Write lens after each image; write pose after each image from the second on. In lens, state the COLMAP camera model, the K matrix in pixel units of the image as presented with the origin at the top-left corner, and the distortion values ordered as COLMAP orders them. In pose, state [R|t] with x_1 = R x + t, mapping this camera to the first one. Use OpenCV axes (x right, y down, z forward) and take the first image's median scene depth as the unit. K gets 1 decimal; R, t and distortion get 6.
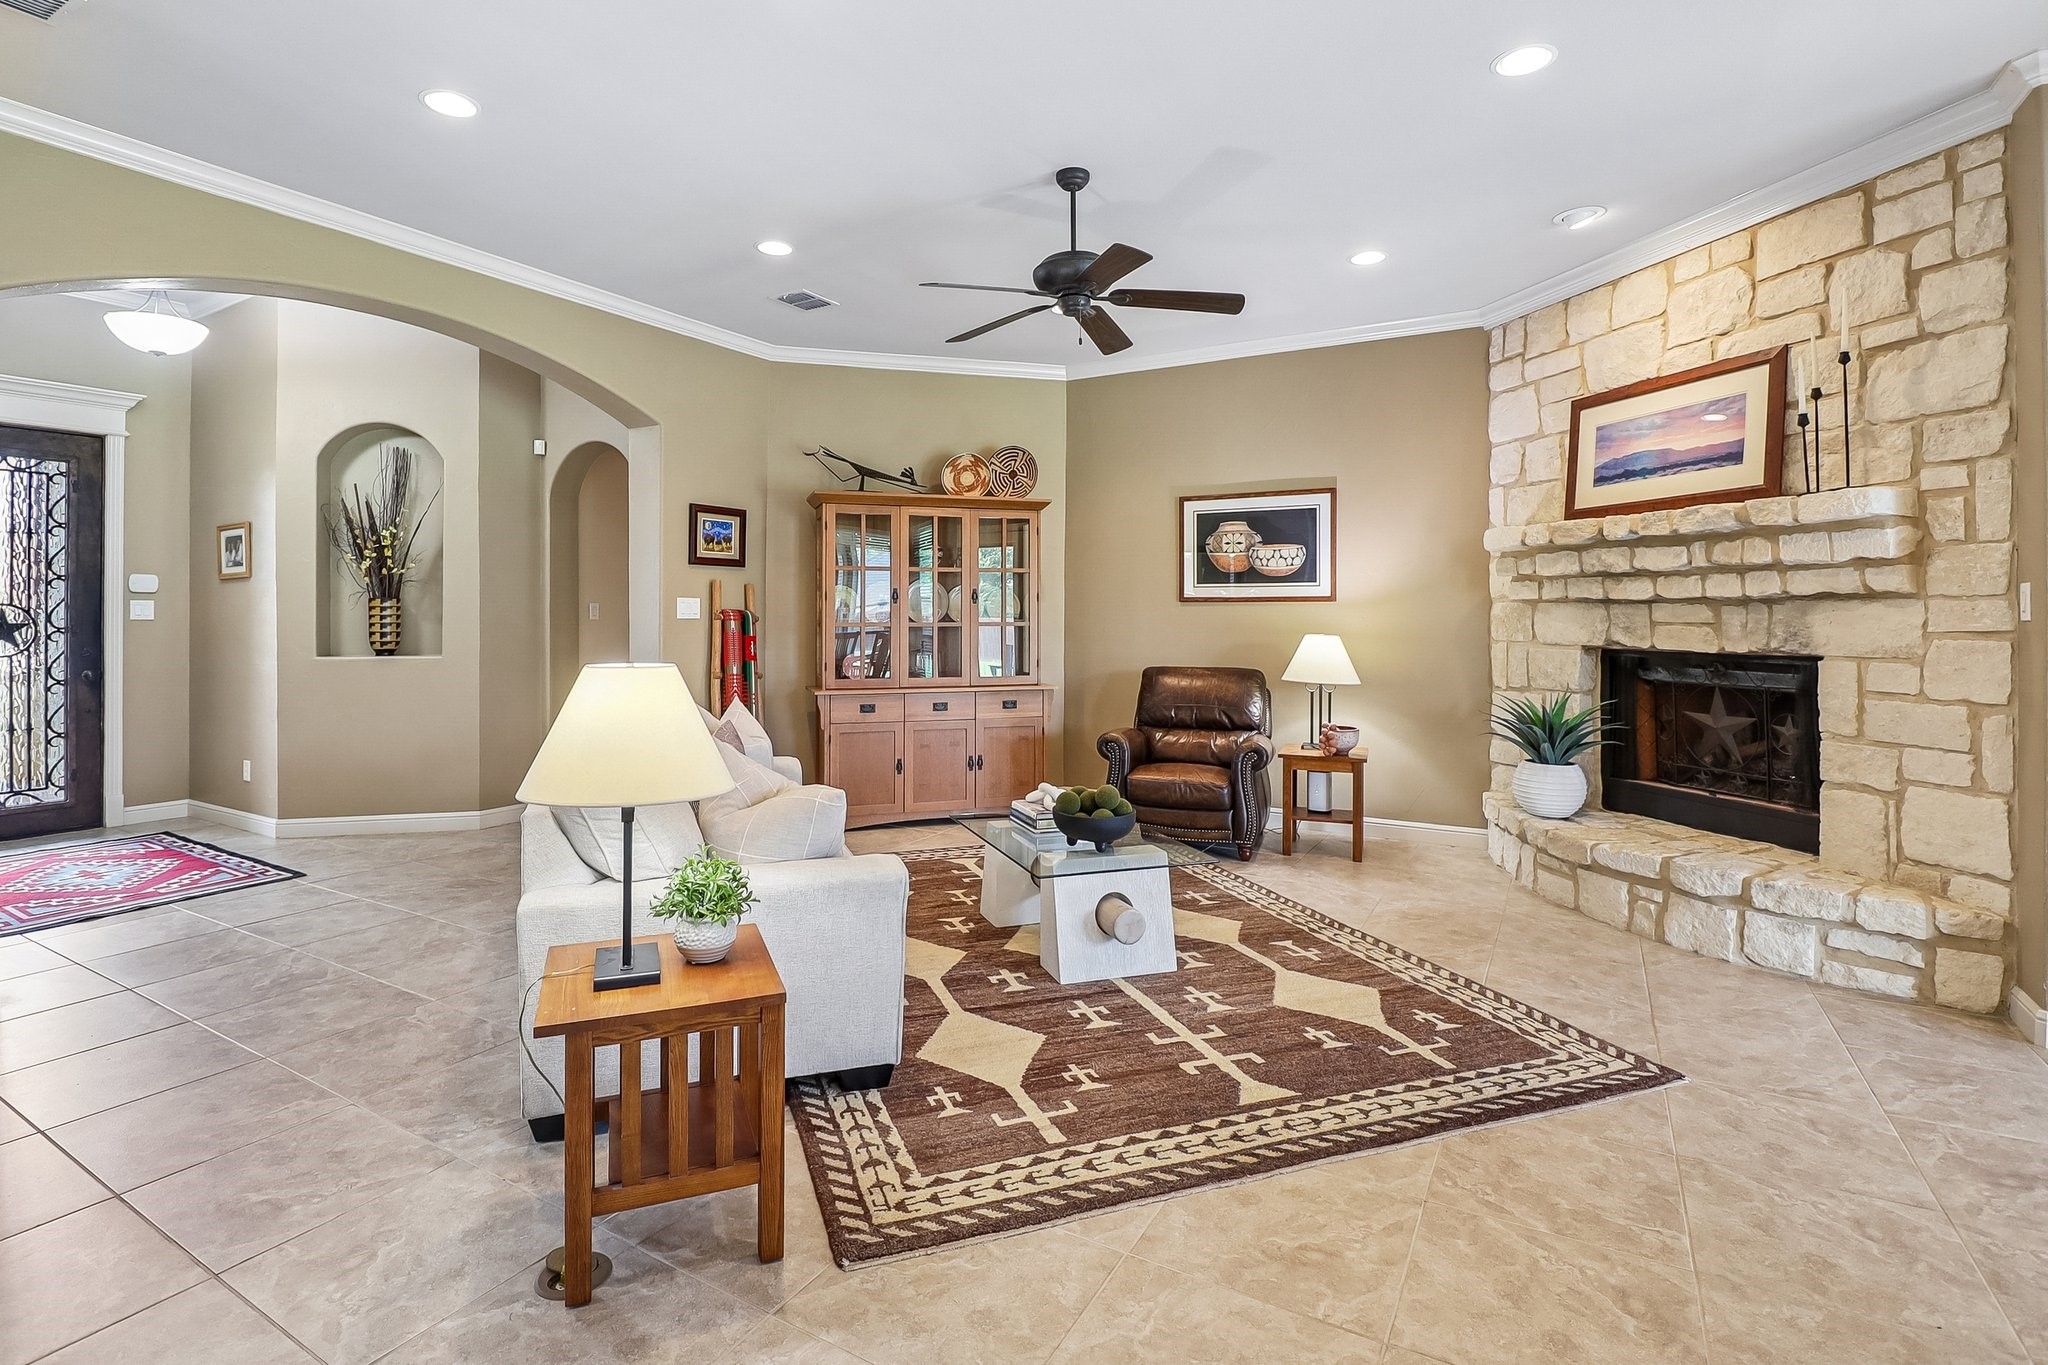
lens RADIAL K [[981.0, 0, 1013.8], [0, 981.0, 609.6], [0, 0, 1]] dist [0.005010, -0.014339]
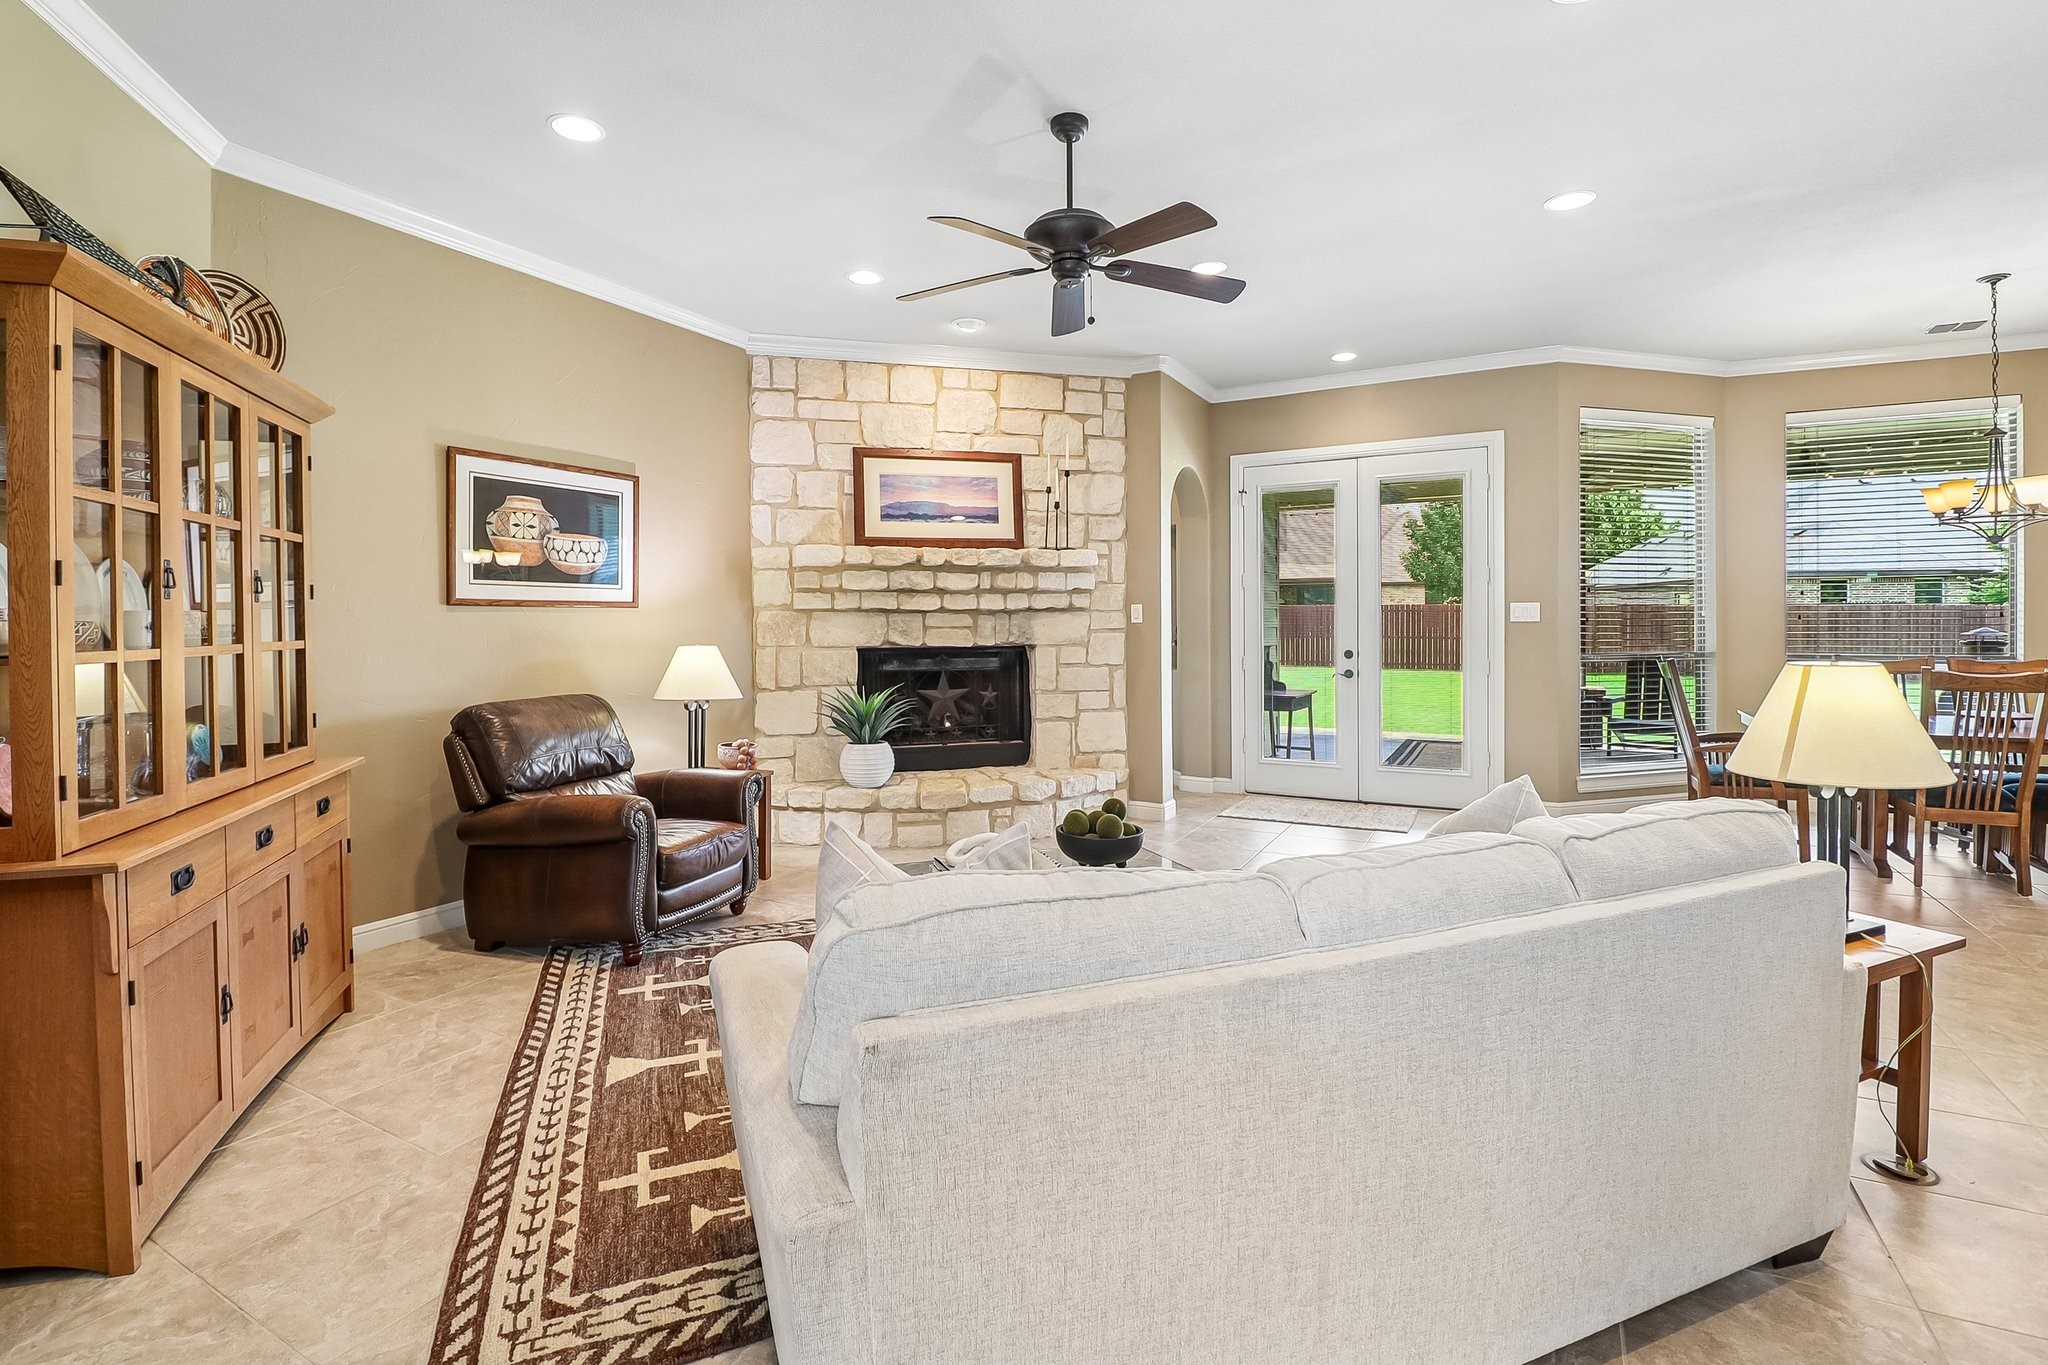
lens RADIAL K [[979.5, 0, 1020.7], [0, 979.5, 628.3], [0, 0, 1]] dist [0.003455, 0.000176]
pose [[-0.031744, -0.004755, 0.999485, -0.784607], [0.003607, 0.999982, 0.004872, 0.009586], [-0.999490, 0.003760, -0.031726, 0.987828]]
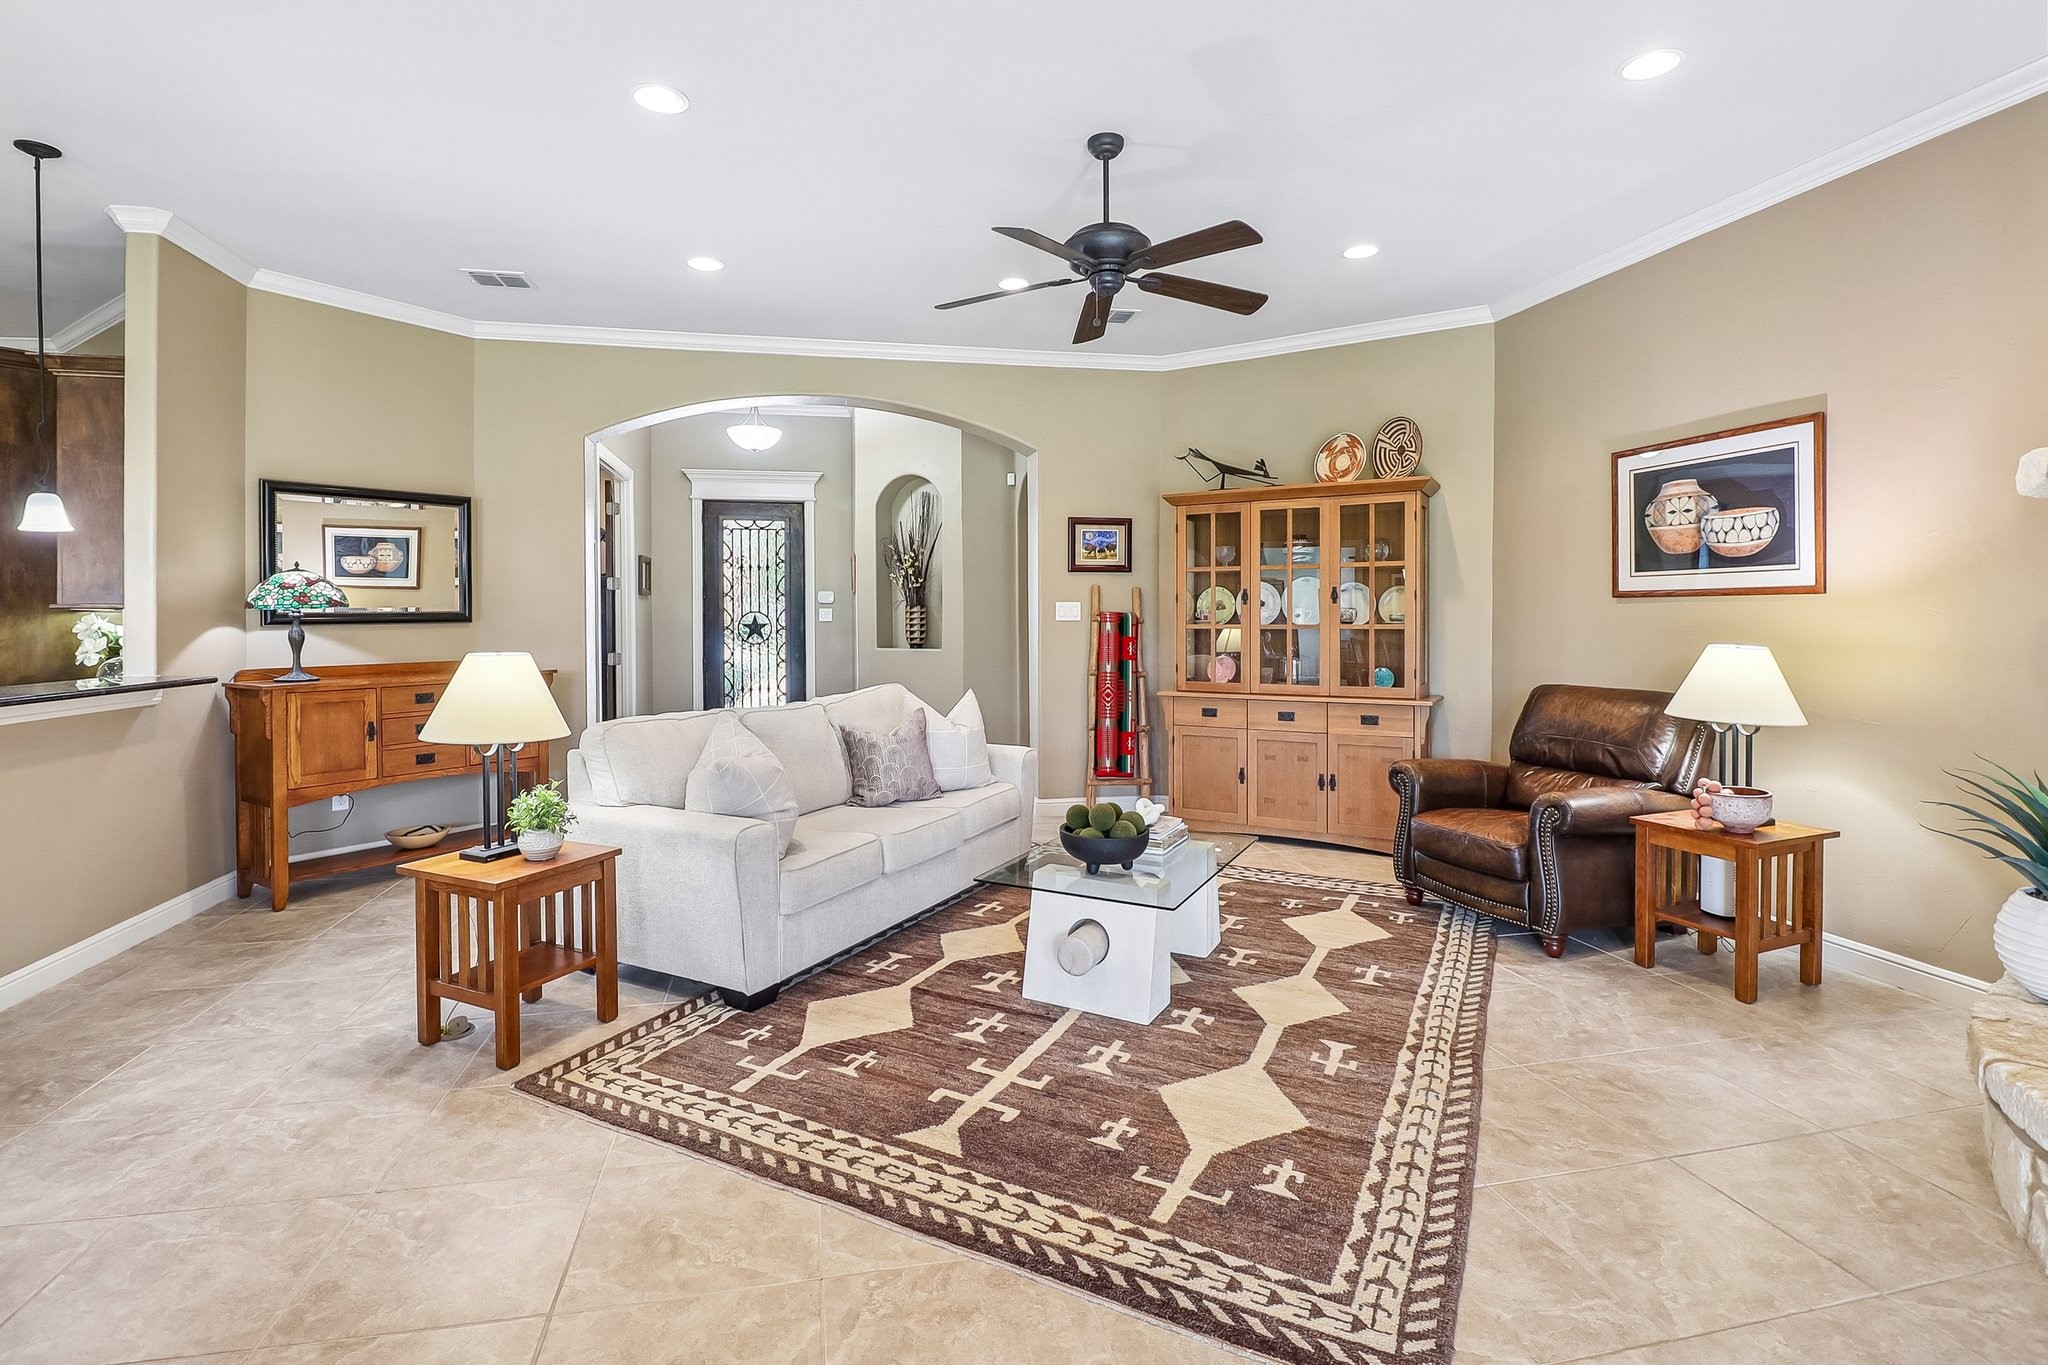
lens RADIAL K [[977.0, 0, 1015.6], [0, 977.0, 630.7], [0, 0, 1]] dist [-0.007815, -0.000541]
pose [[0.673914, 0.008026, -0.738766, 0.628554], [0.007882, 0.999806, 0.018051, 0.000027], [0.738768, -0.017988, 0.673720, 0.288833]]
